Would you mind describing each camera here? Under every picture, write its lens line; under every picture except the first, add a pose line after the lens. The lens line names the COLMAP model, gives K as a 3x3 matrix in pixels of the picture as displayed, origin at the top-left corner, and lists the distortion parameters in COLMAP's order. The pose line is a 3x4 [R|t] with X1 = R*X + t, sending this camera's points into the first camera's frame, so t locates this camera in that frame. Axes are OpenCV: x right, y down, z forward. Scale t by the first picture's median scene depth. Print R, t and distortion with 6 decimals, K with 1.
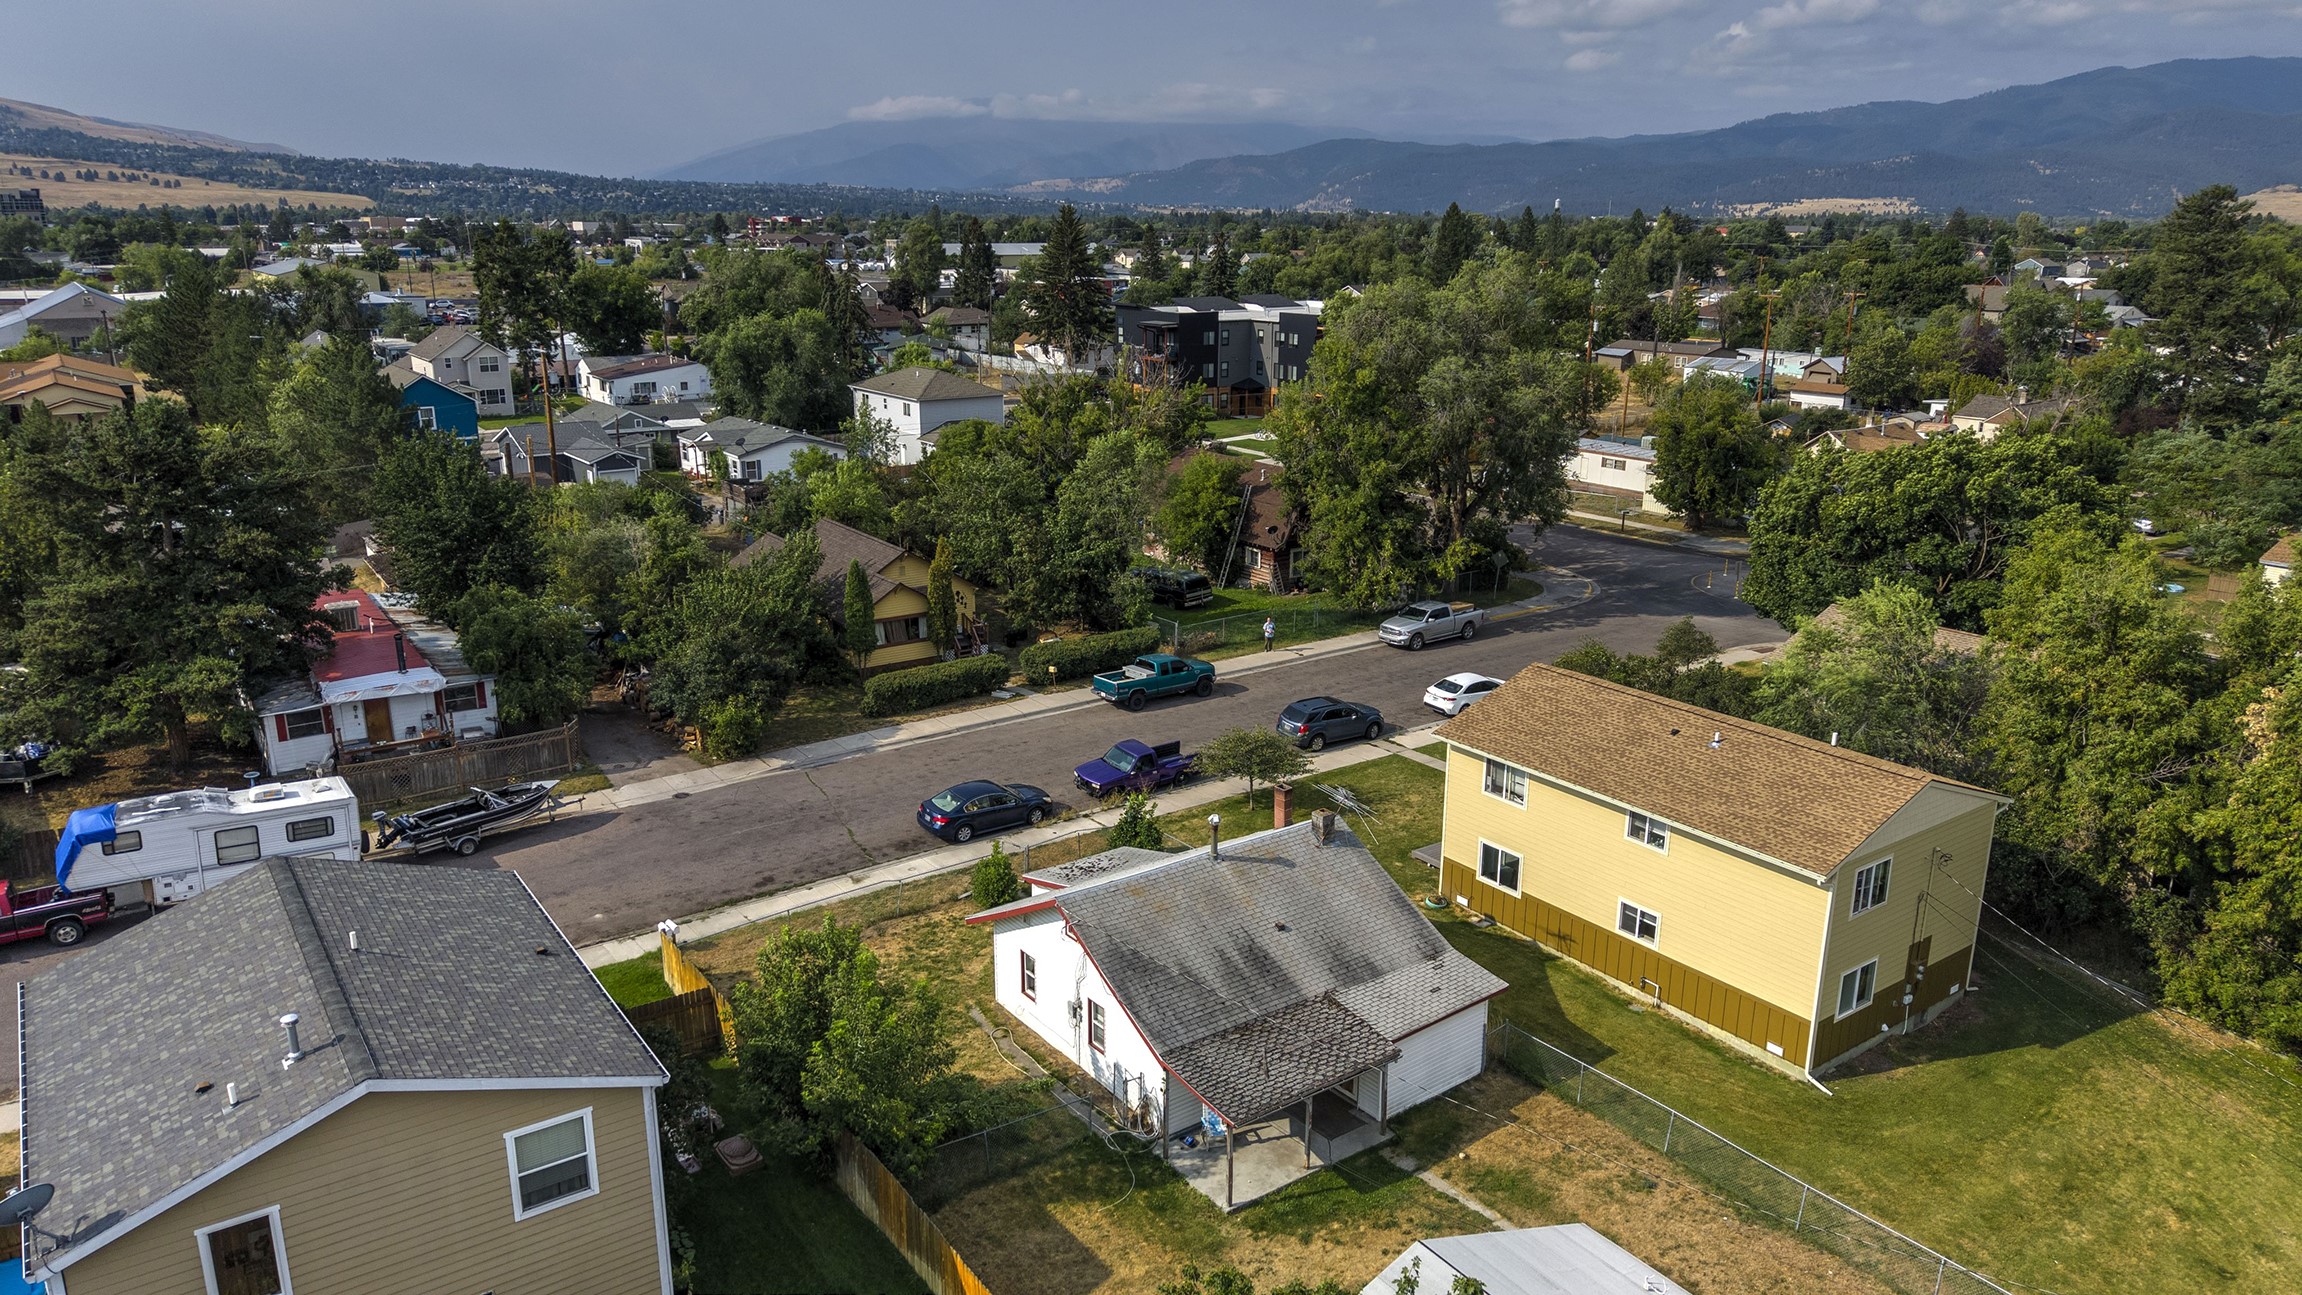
lens RADIAL K [[1558.6, 0, 1151.0], [0, 1558.6, 647.5], [0, 0, 1]] dist [0.042630, -0.032656]
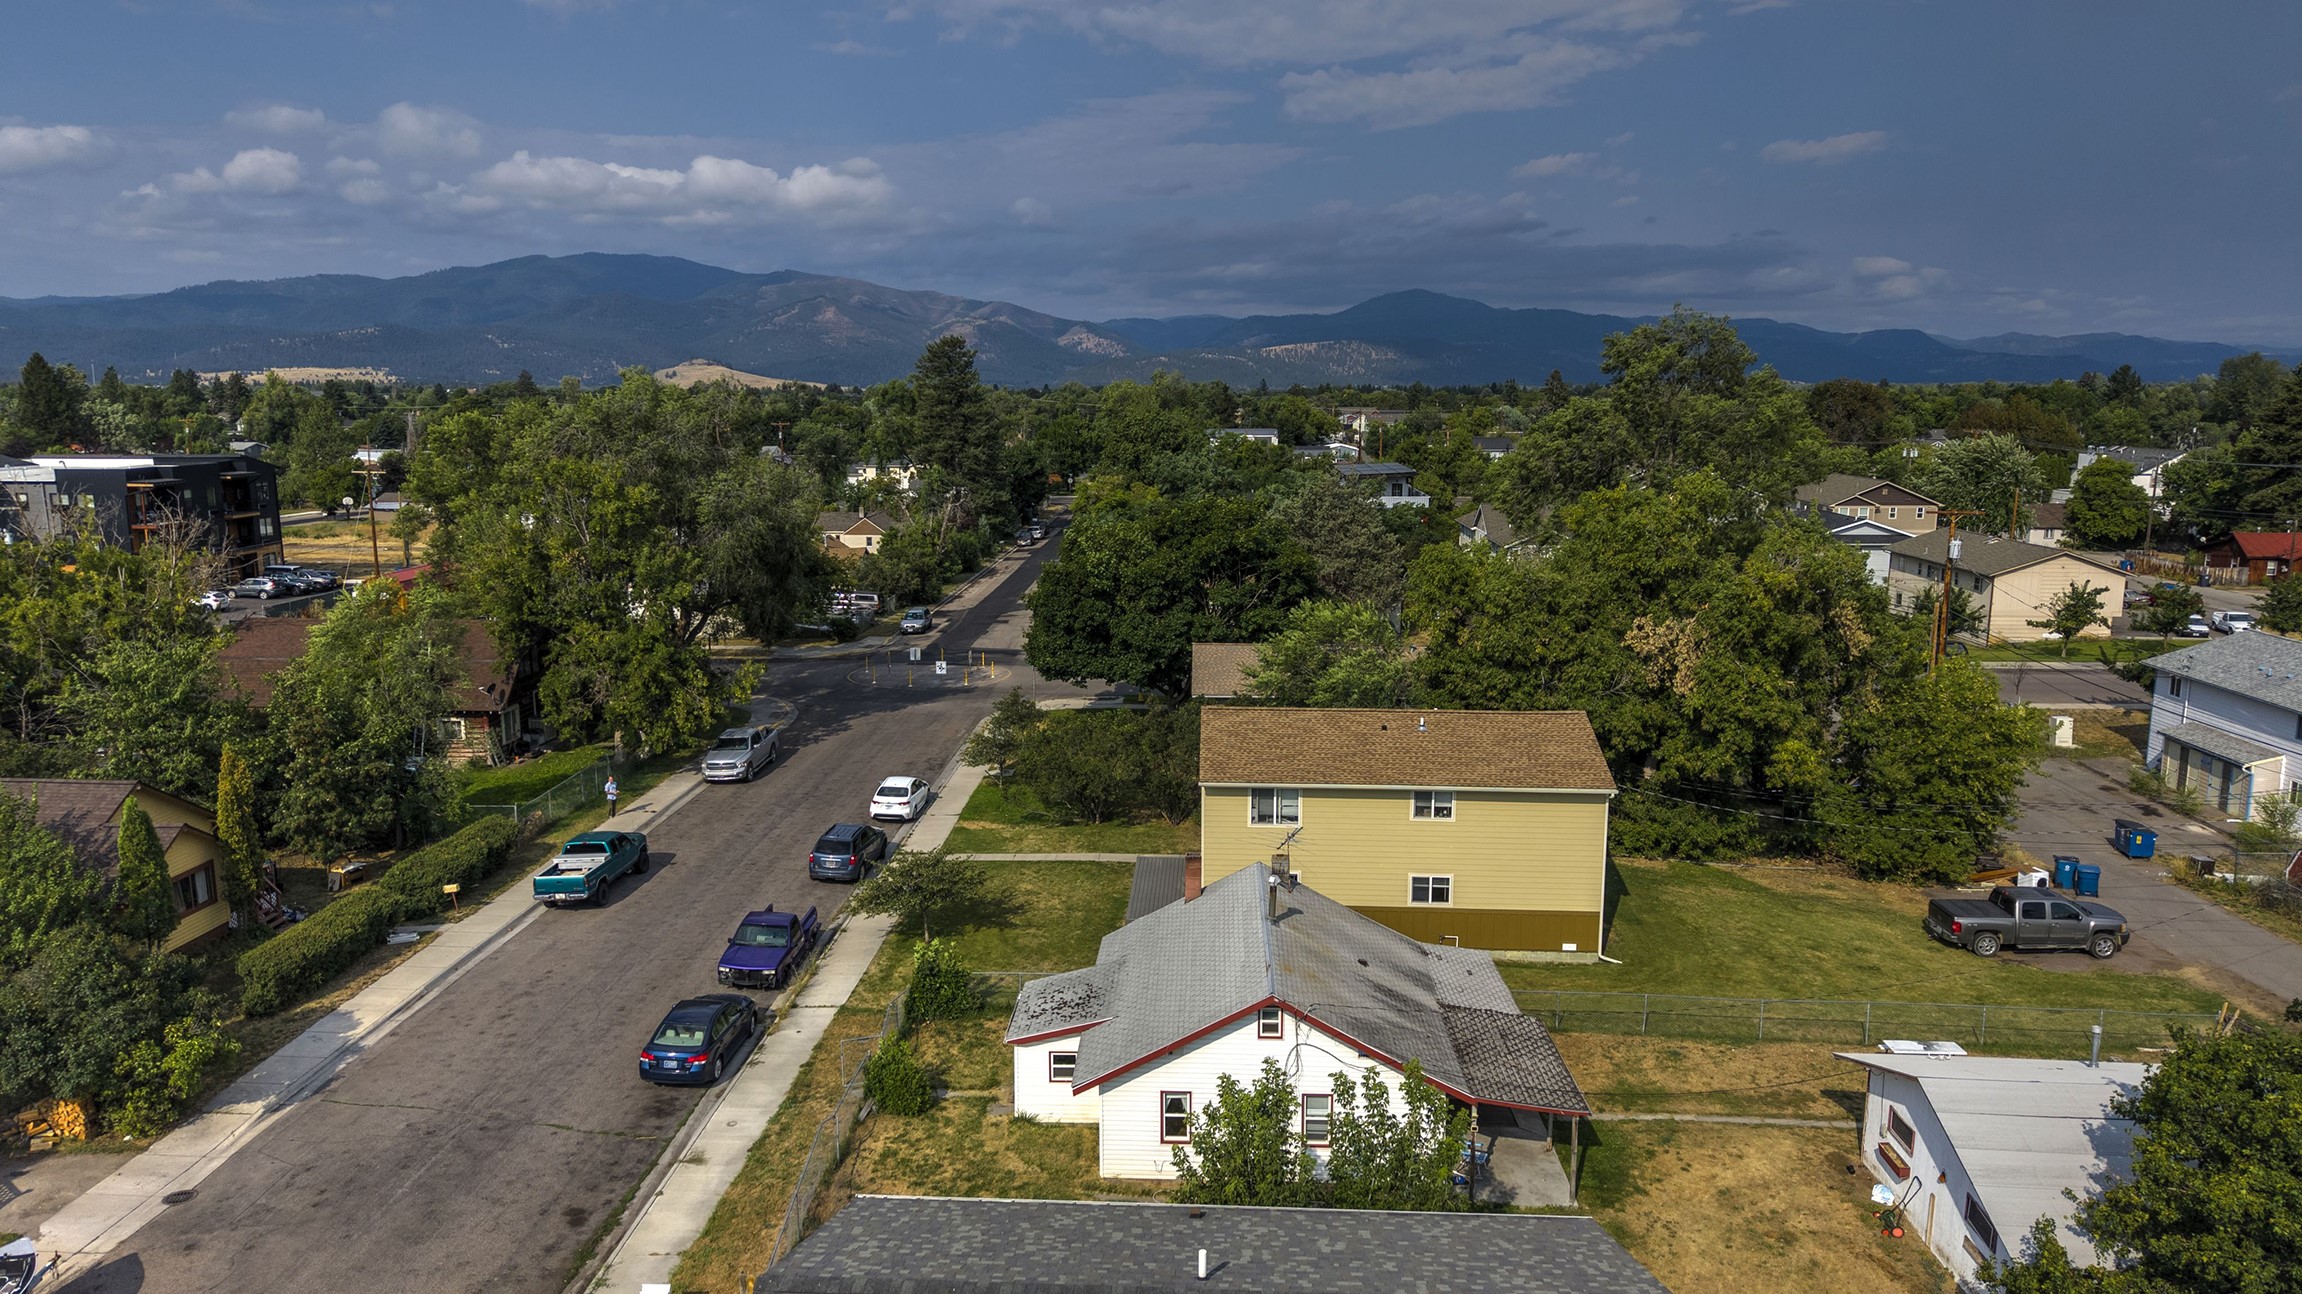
lens RADIAL K [[1558.6, 0, 1151.0], [0, 1558.6, 647.0], [0, 0, 1]] dist [0.042630, -0.032656]
pose [[0.626281, -0.138718, 0.767157, -0.497527], [0.217342, 0.976095, -0.000932, -0.030825], [-0.748688, 0.167320, 0.641459, 0.289127]]
